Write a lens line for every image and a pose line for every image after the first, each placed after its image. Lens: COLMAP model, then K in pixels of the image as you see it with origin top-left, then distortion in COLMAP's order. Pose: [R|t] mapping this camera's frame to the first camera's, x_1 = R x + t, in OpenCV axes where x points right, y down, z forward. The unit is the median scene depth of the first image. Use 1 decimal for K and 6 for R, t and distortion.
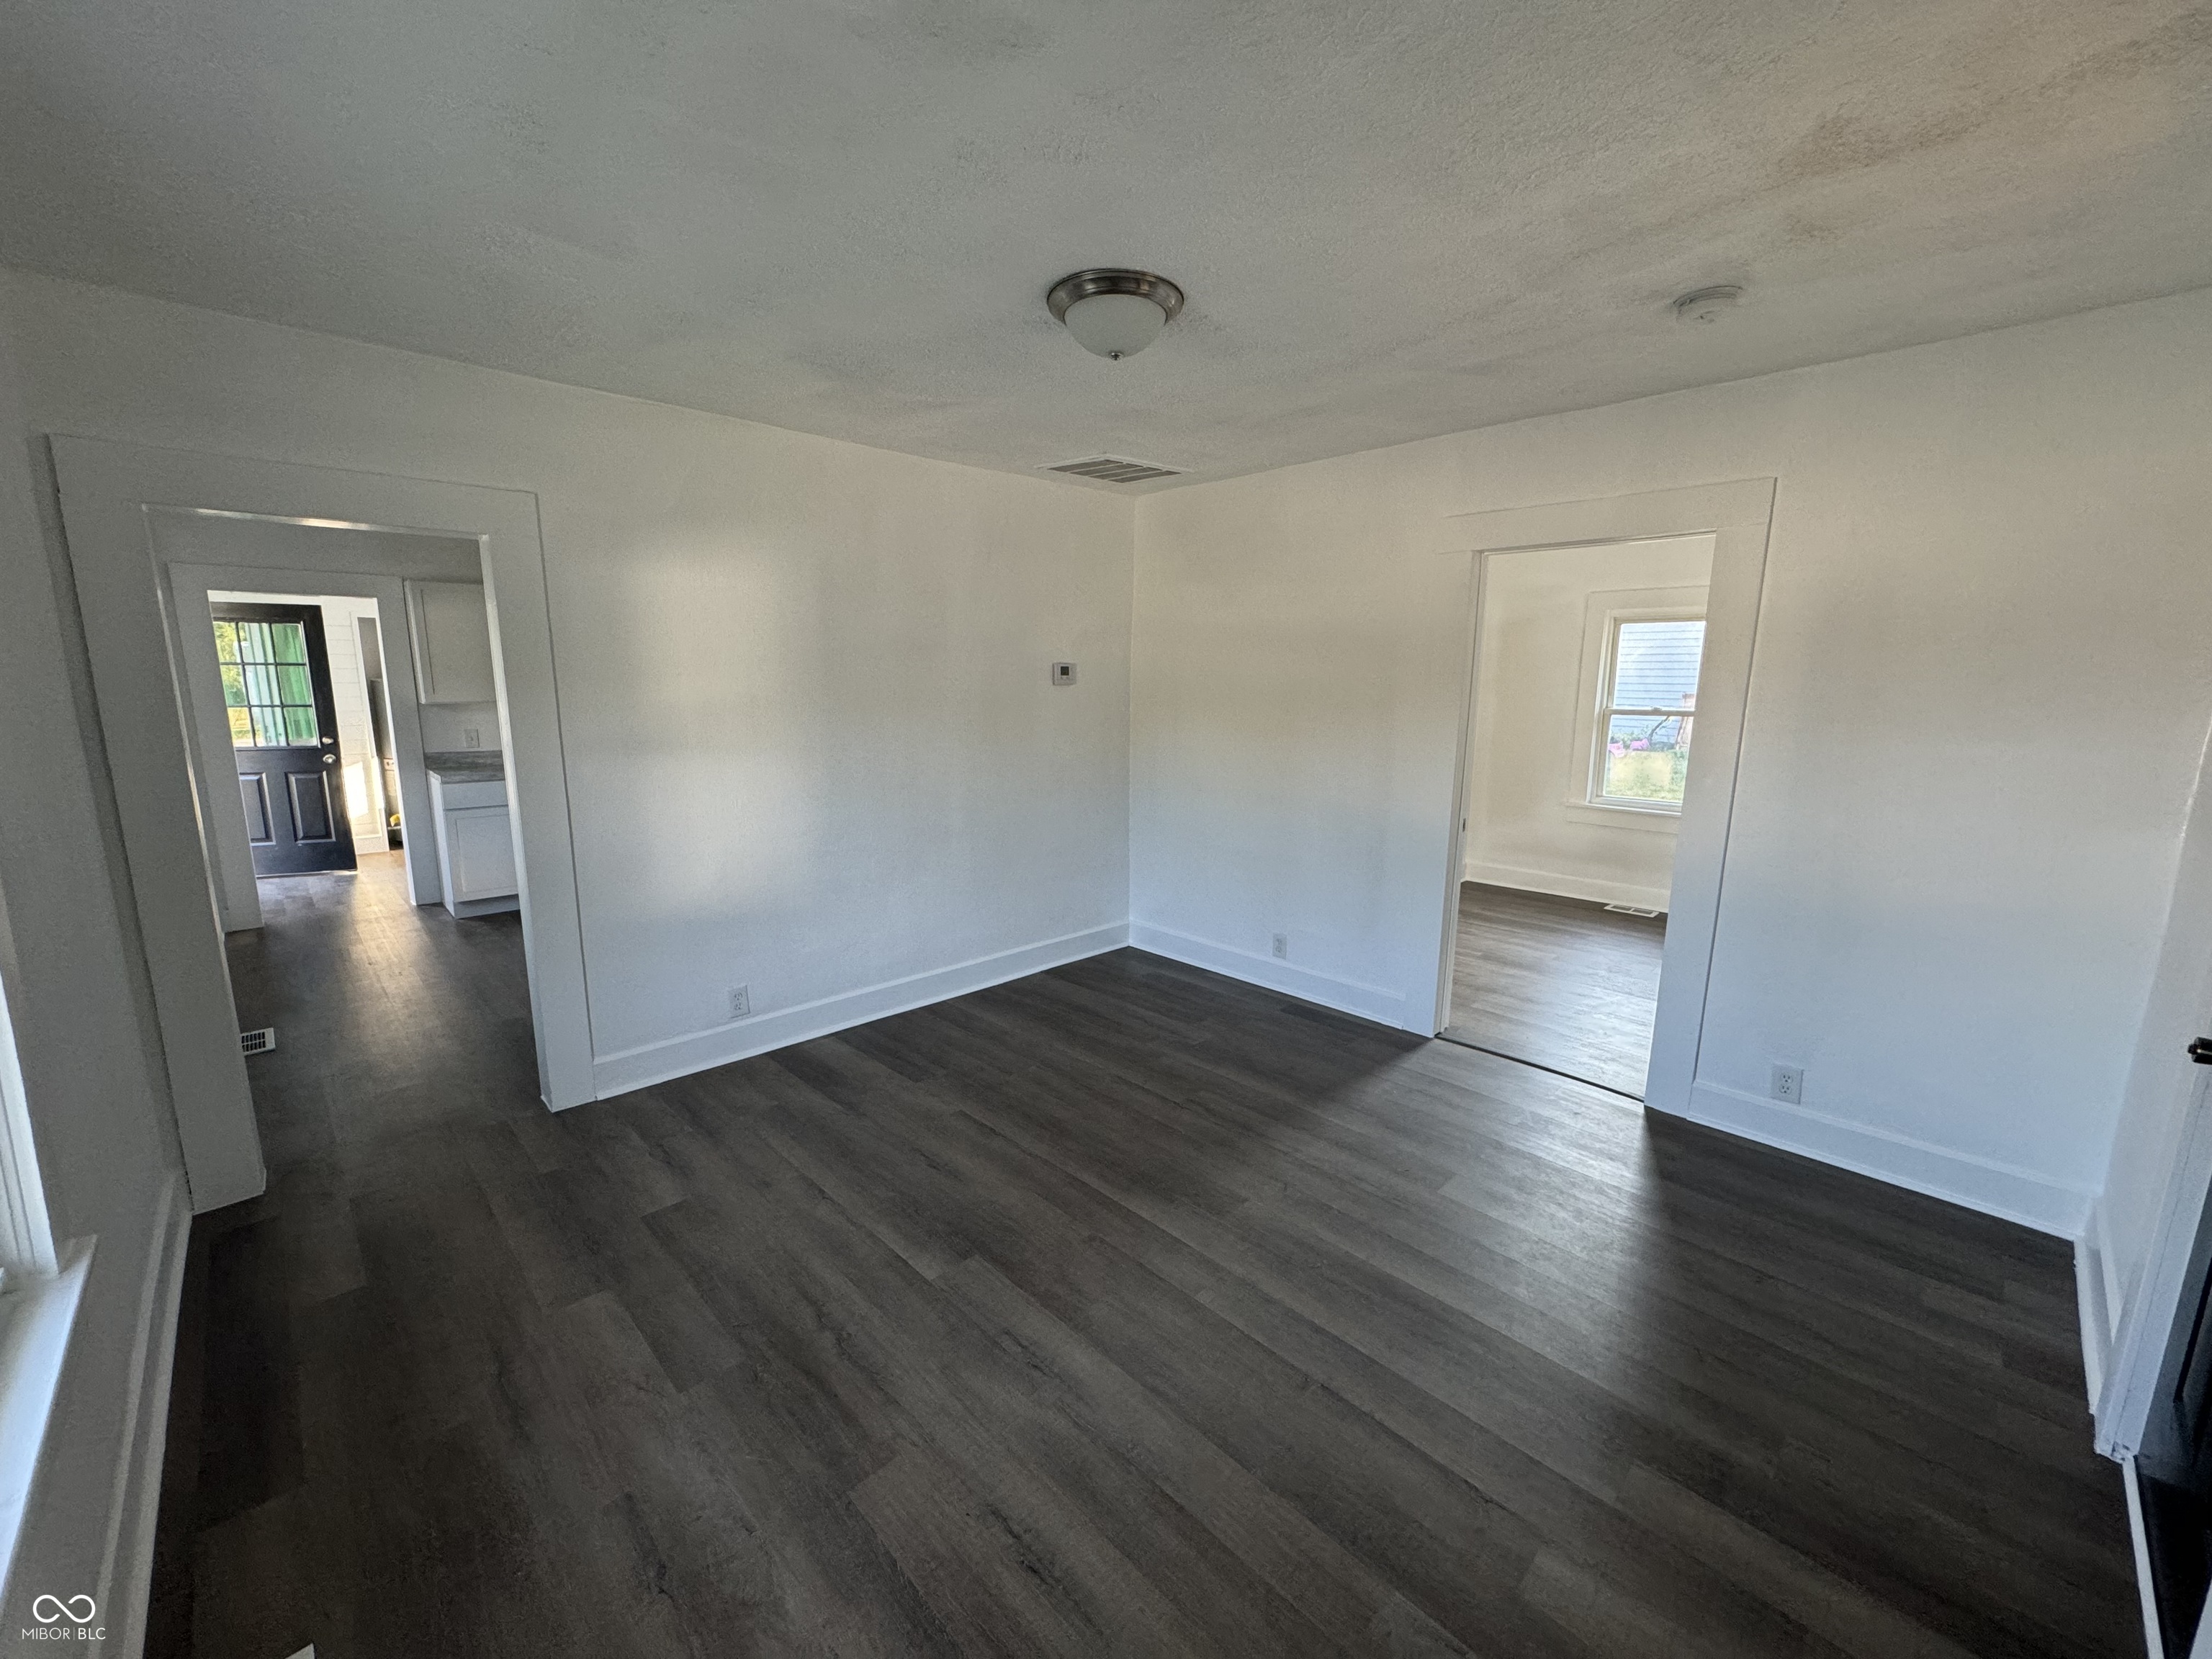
lens RADIAL K [[882.9, 0, 1107.7], [0, 882.9, 823.1], [0, 0, 1]] dist [-0.000346, -0.000133]
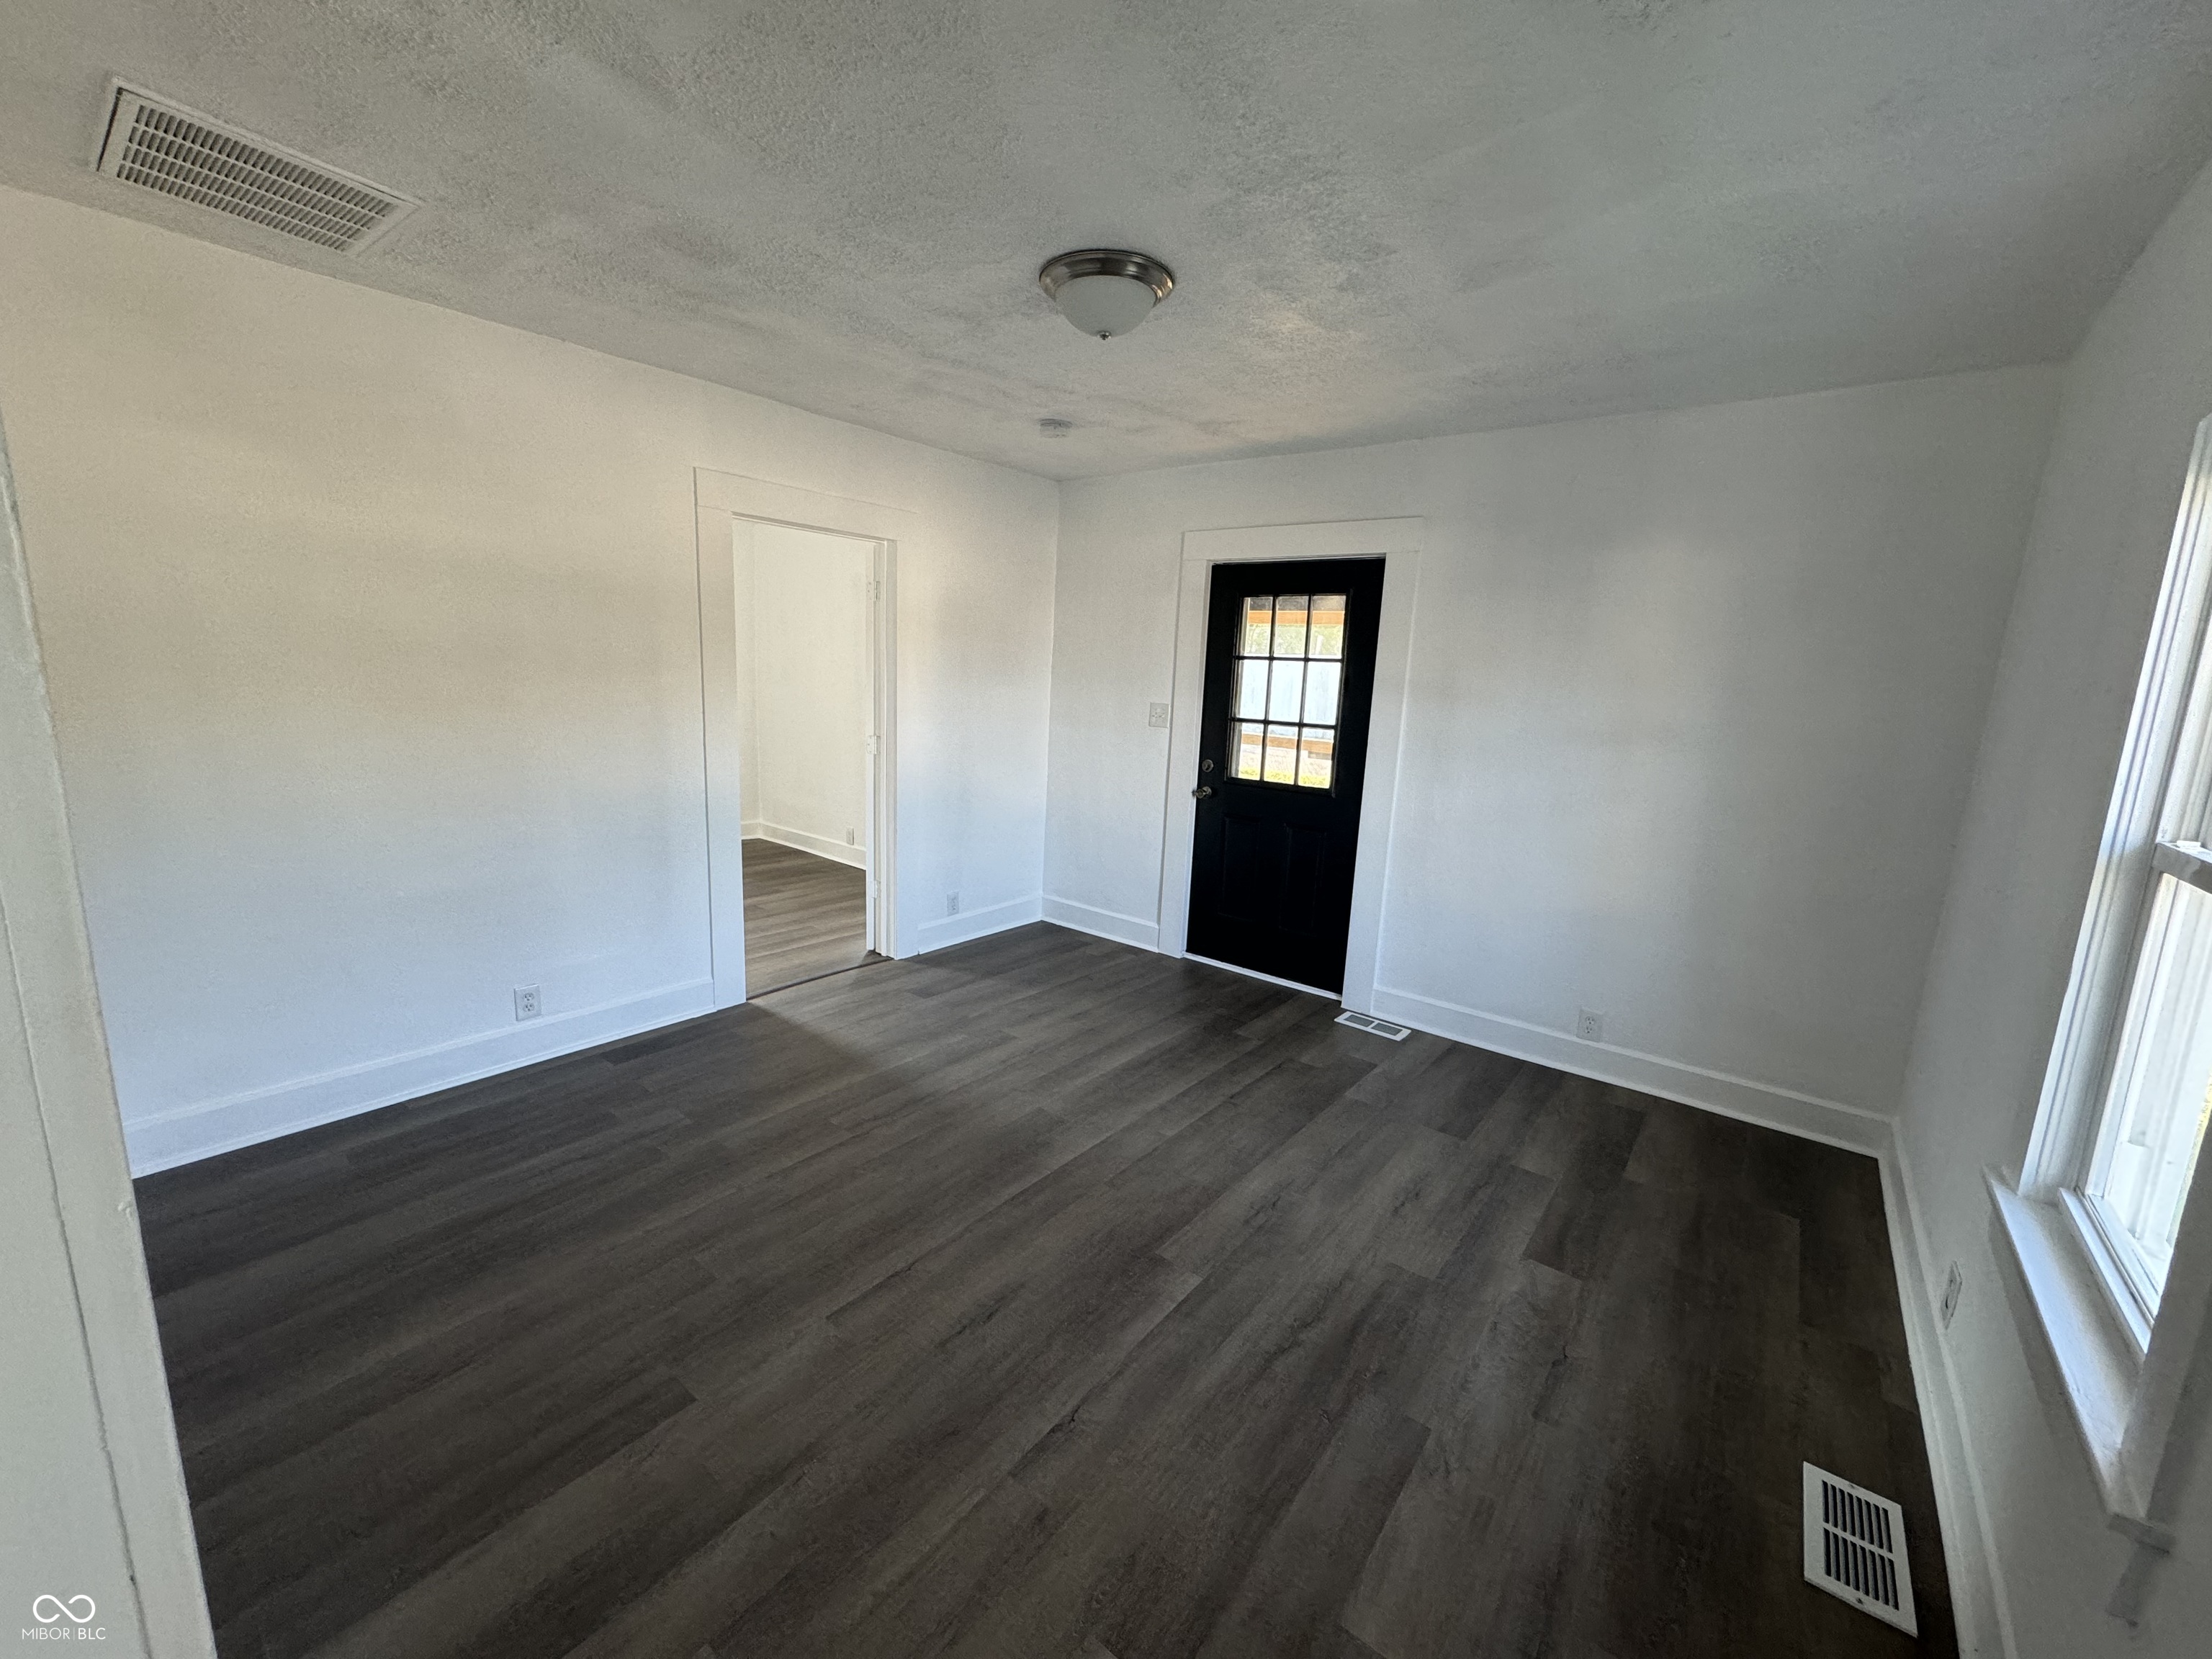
lens RADIAL K [[882.9, 0, 1101.5], [0, 882.9, 822.1], [0, 0, 1]] dist [-0.000346, -0.000133]
pose [[-0.127114, -0.184230, 0.974629, -0.989556], [0.118544, 0.972735, 0.199333, -0.169621], [-0.984779, 0.140874, -0.101809, 1.079976]]
